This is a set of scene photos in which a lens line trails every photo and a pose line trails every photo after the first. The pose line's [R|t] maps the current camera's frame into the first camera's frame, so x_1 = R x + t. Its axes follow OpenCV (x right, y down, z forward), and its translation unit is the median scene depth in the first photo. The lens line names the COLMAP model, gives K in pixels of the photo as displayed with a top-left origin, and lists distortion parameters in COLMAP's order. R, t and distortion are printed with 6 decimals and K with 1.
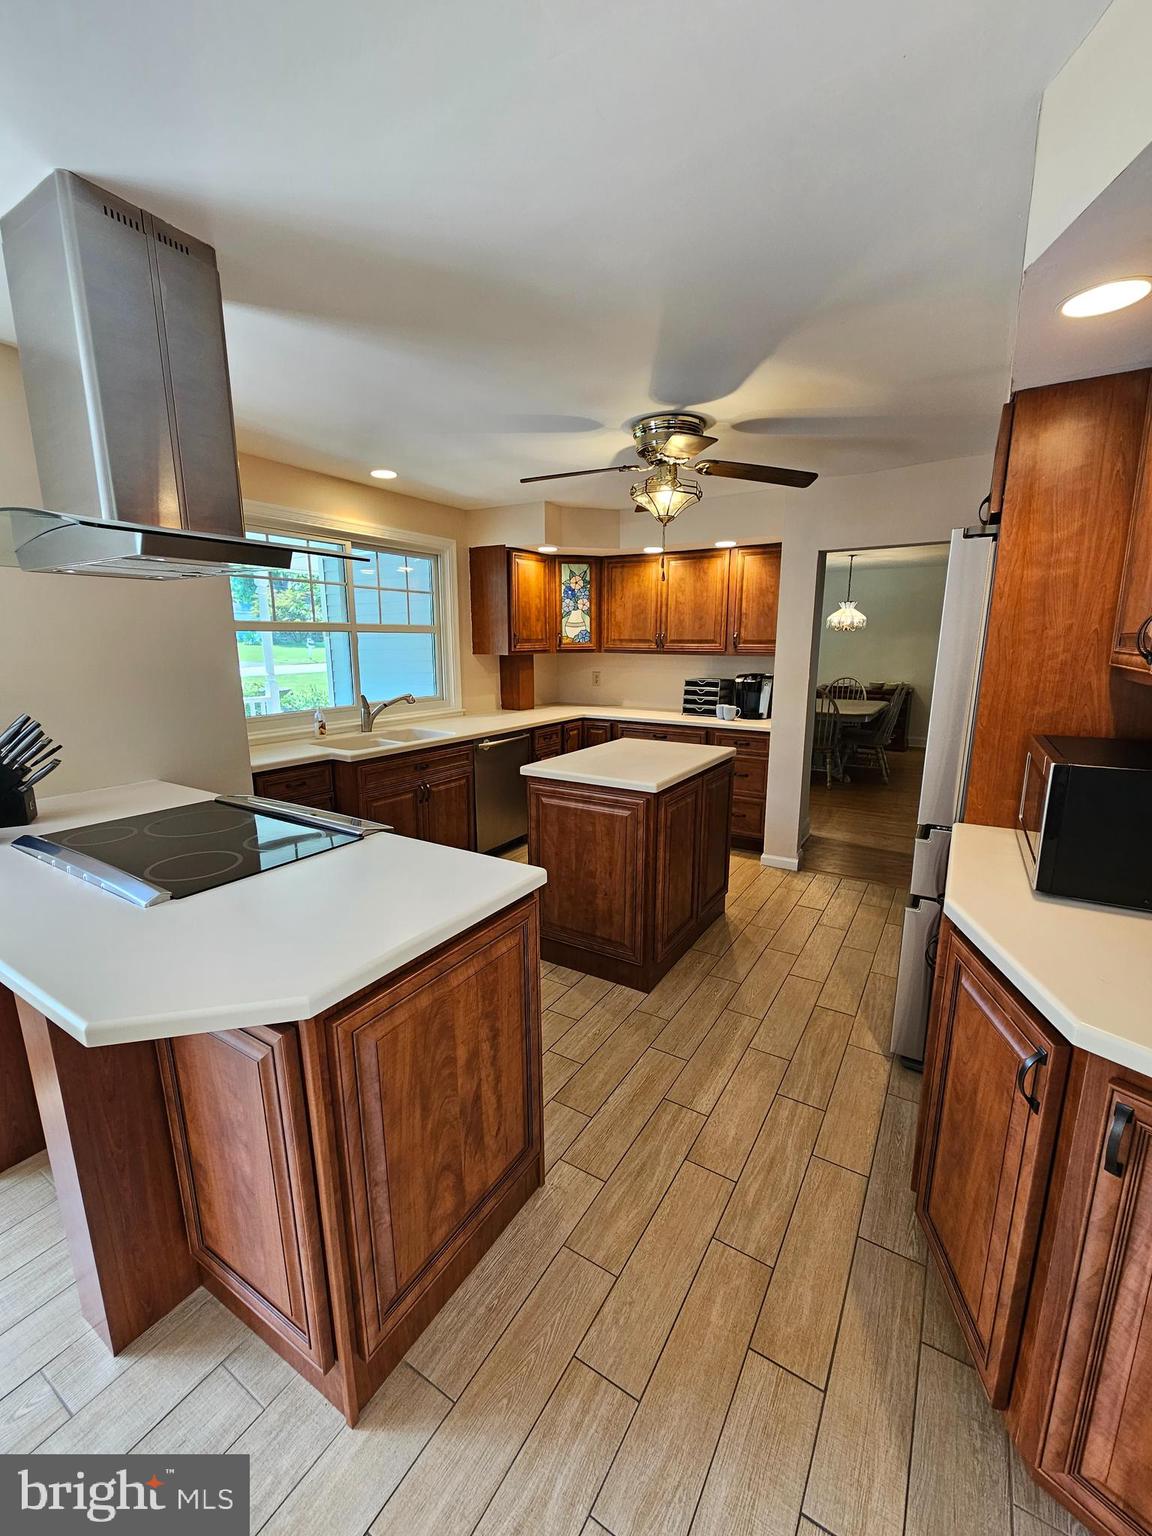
lens RADIAL K [[626.3, 0, 577.0], [0, 626.3, 772.4], [0, 0, 1]] dist [0.002340, 0.000165]
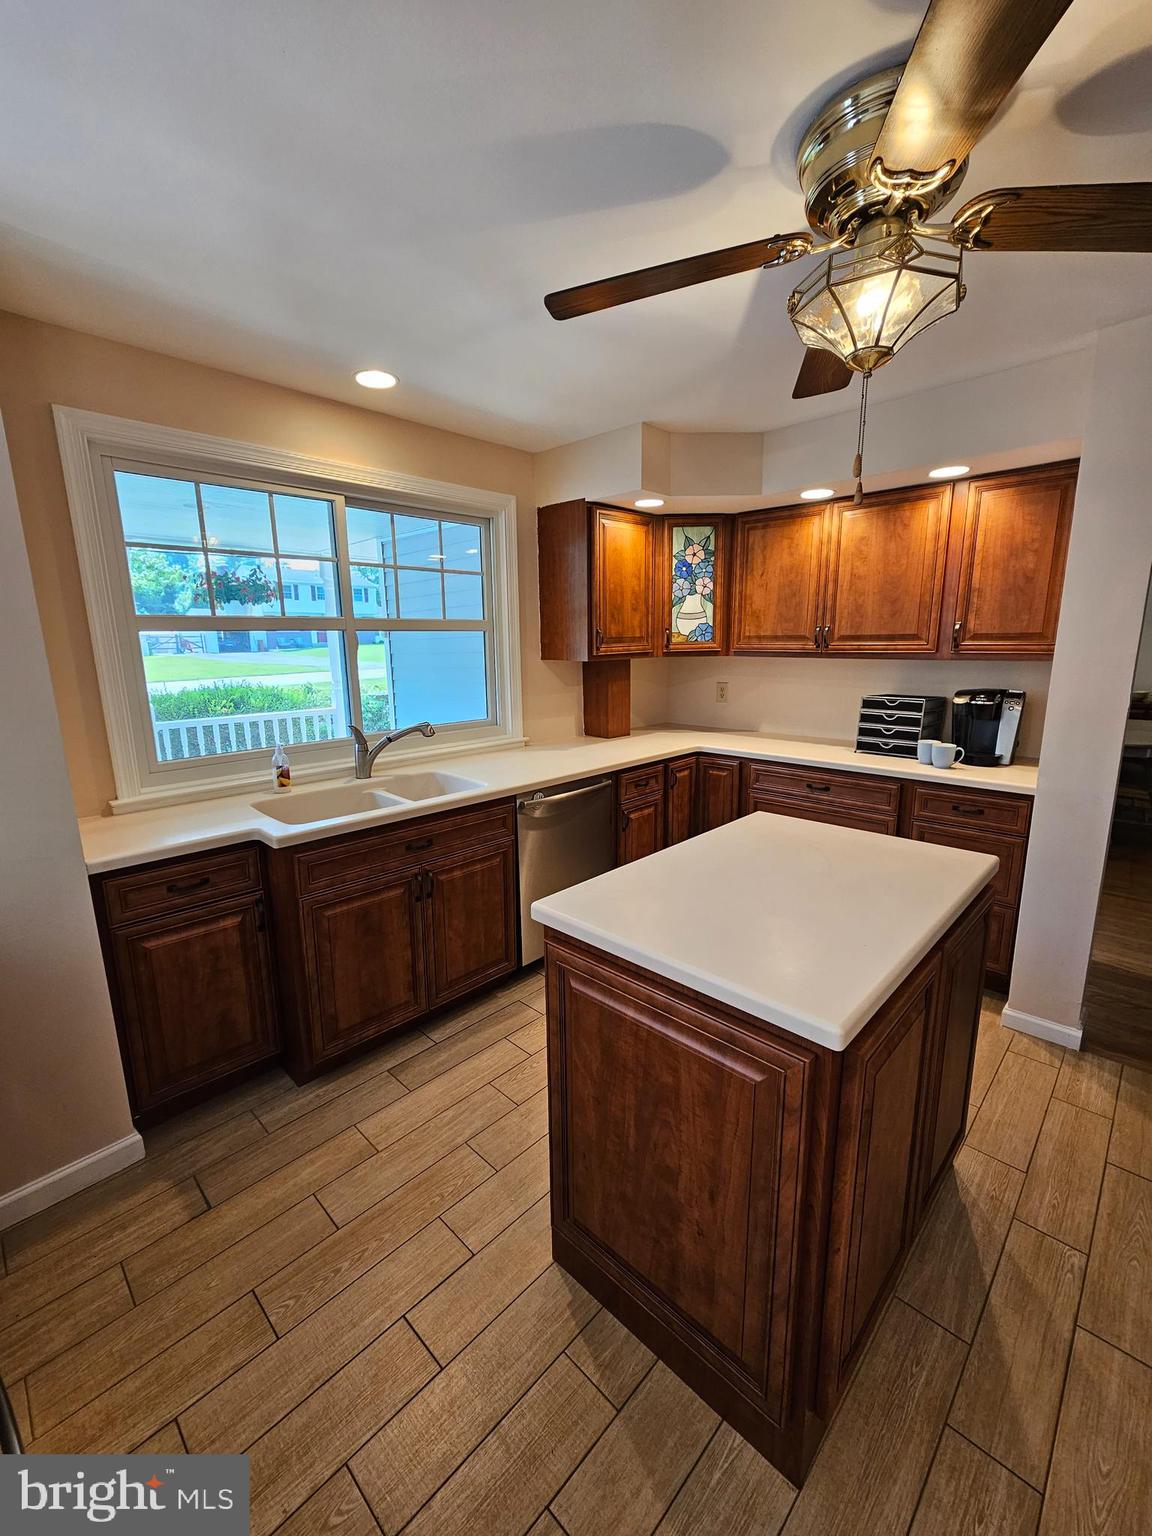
lens RADIAL K [[626.3, 0, 573.4], [0, 626.3, 764.1], [0, 0, 1]] dist [0.002340, 0.000165]
pose [[0.976174, 0.029816, -0.214929, 0.026401], [-0.032095, 0.999459, -0.007123, -0.071292], [0.214601, 0.013852, 0.976604, 0.337887]]
